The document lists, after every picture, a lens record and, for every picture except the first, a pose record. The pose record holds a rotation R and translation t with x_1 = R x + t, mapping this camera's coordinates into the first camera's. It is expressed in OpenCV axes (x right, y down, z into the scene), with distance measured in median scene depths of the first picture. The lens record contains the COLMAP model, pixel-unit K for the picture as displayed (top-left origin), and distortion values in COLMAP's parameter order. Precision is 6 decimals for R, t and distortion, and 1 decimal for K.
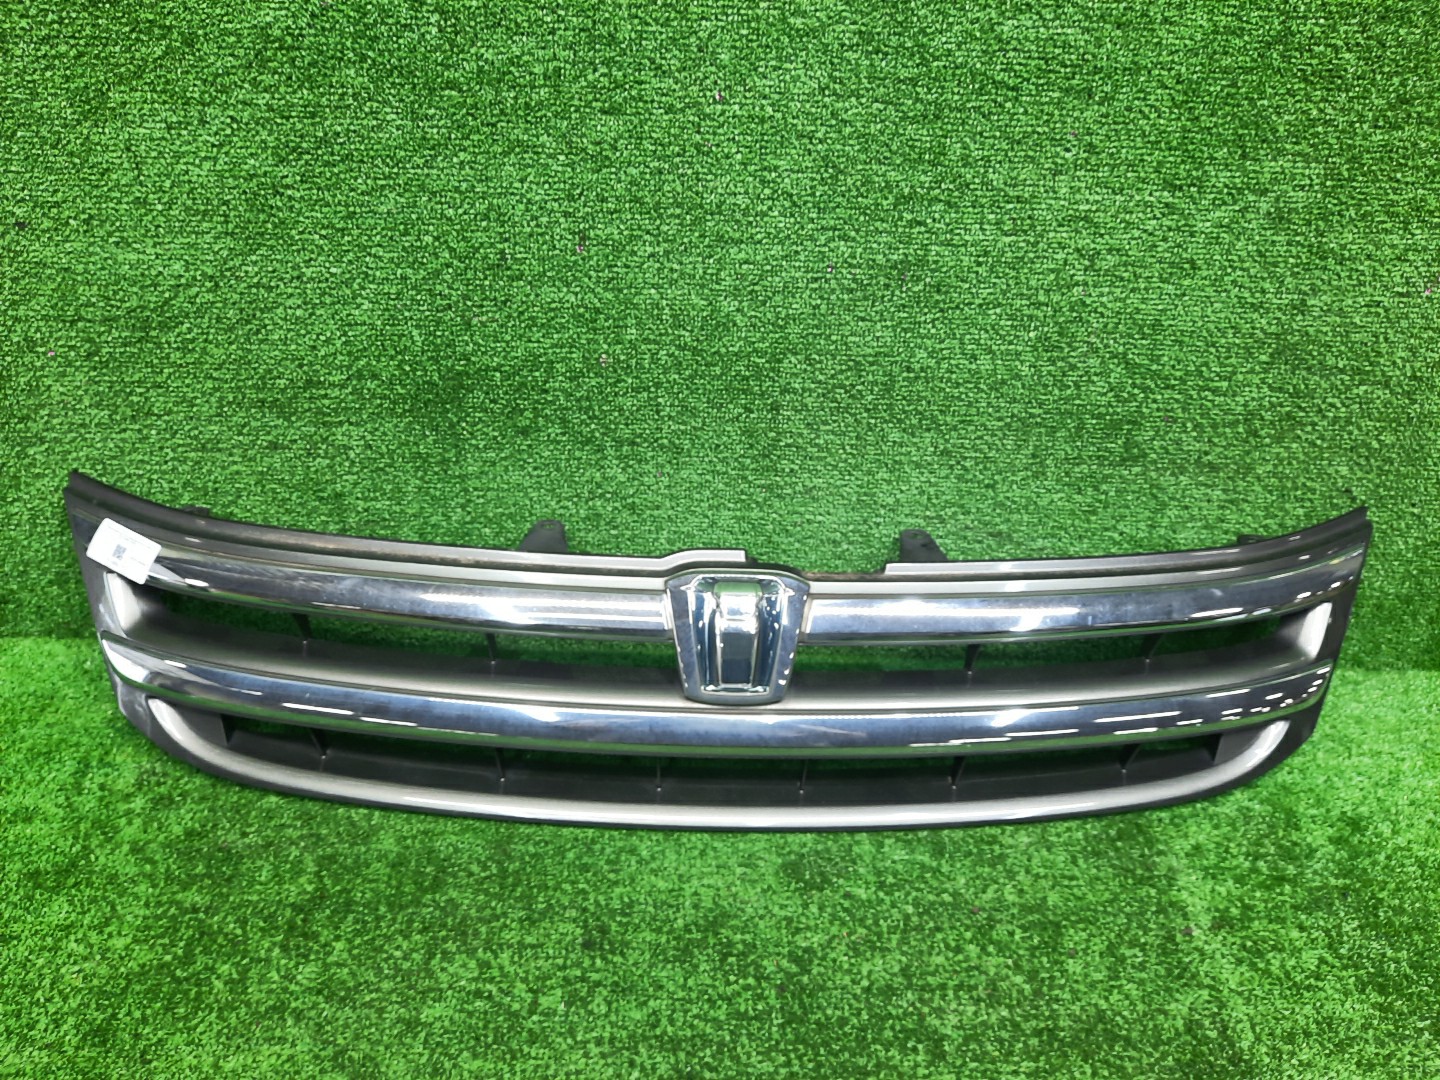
lens RADIAL K [[1060.6, 0, 721.3], [0, 1060.6, 536.0], [0, 0, 1]] dist [0.048075, -0.061672]
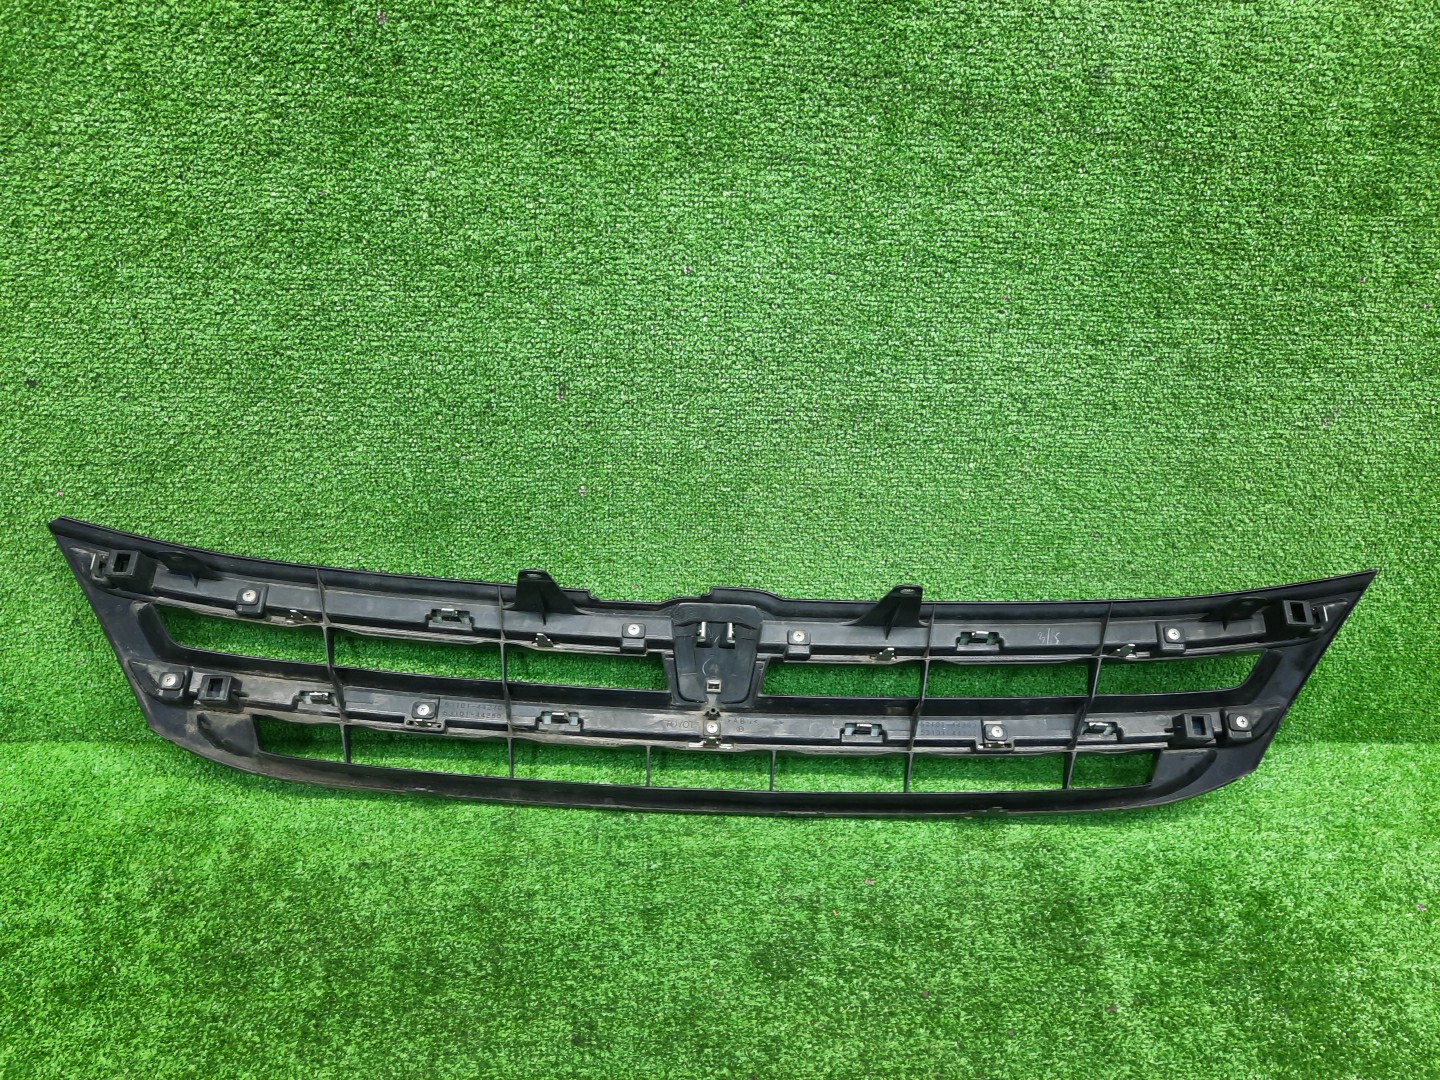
lens RADIAL K [[1053.9, 0, 722.7], [0, 1053.9, 534.9], [0, 0, 1]] dist [0.067465, -0.078339]
pose [[0.999172, -0.012016, 0.038861, -0.010368], [0.011162, 0.999693, 0.022110, -0.154443], [-0.039114, -0.021658, 0.999000, -0.092853]]
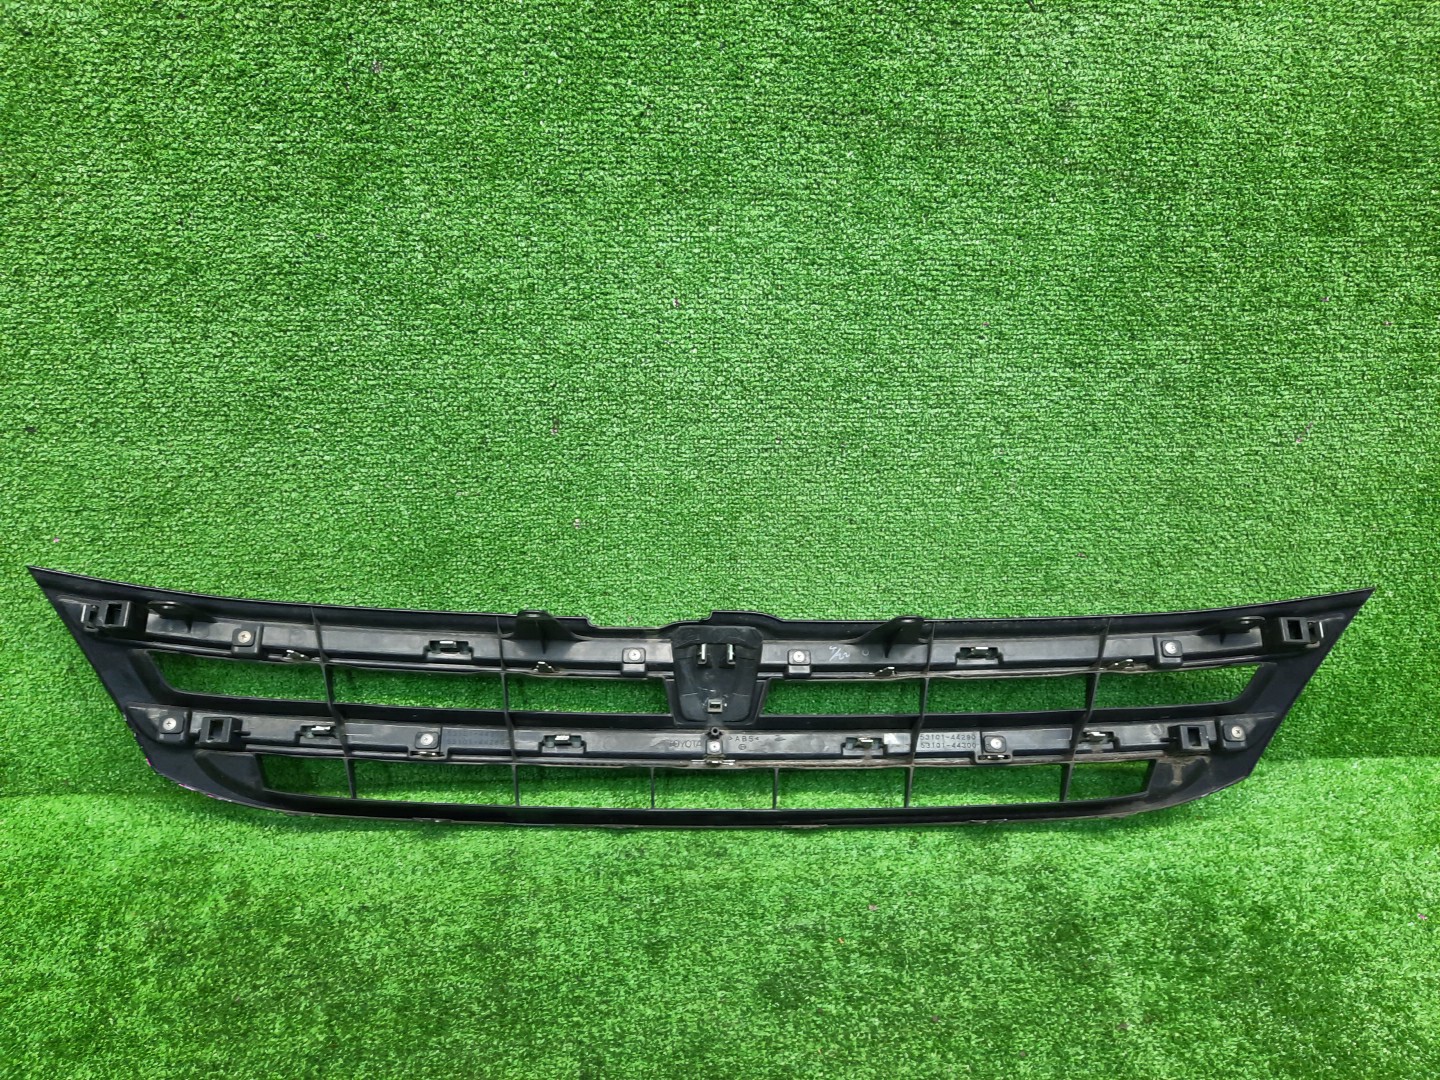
lens RADIAL K [[1056.3, 0, 725.3], [0, 1056.3, 536.4], [0, 0, 1]] dist [0.067554, -0.083283]
pose [[0.997615, -0.037757, 0.057778, -0.022873], [0.039810, 0.998601, -0.034800, -0.117441], [-0.056384, 0.037017, 0.997723, -0.110274]]
